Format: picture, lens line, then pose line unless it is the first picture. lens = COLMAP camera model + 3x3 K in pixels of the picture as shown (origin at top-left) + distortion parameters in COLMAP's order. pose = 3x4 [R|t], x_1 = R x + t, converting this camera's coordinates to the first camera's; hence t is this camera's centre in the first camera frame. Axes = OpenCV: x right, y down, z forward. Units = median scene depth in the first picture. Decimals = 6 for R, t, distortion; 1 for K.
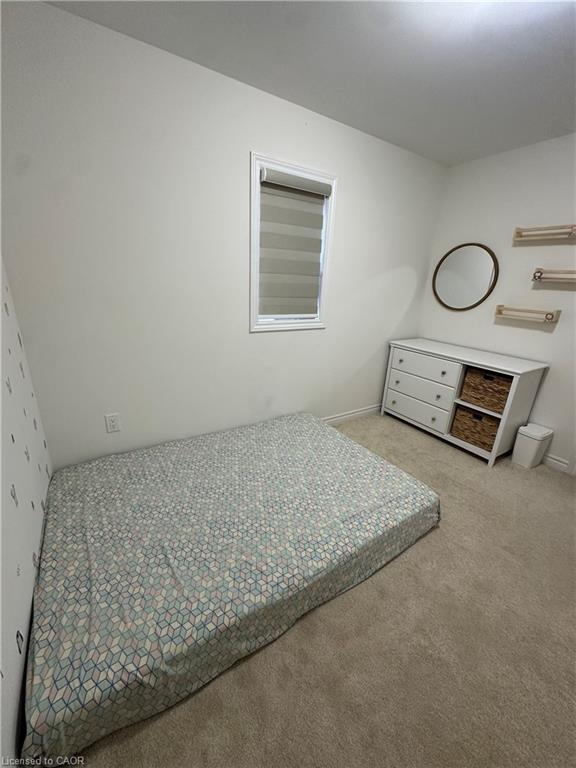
lens RADIAL K [[308.0, 0, 288.0], [0, 308.0, 384.0], [0, 0, 1]] dist [0.000170, -0.000208]
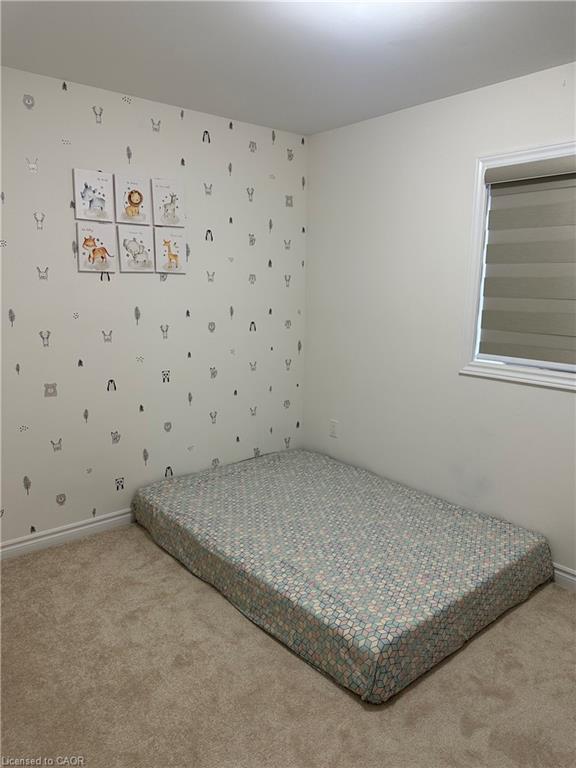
lens RADIAL K [[537.1, 0, 288.8], [0, 537.1, 389.0], [0, 0, 1]] dist [0.028716, -0.004630]
pose [[0.135995, 0.153067, -0.978813, 1.156744], [-0.332810, 0.937635, 0.100388, -0.131854], [0.933136, 0.312106, 0.178456, 0.411961]]
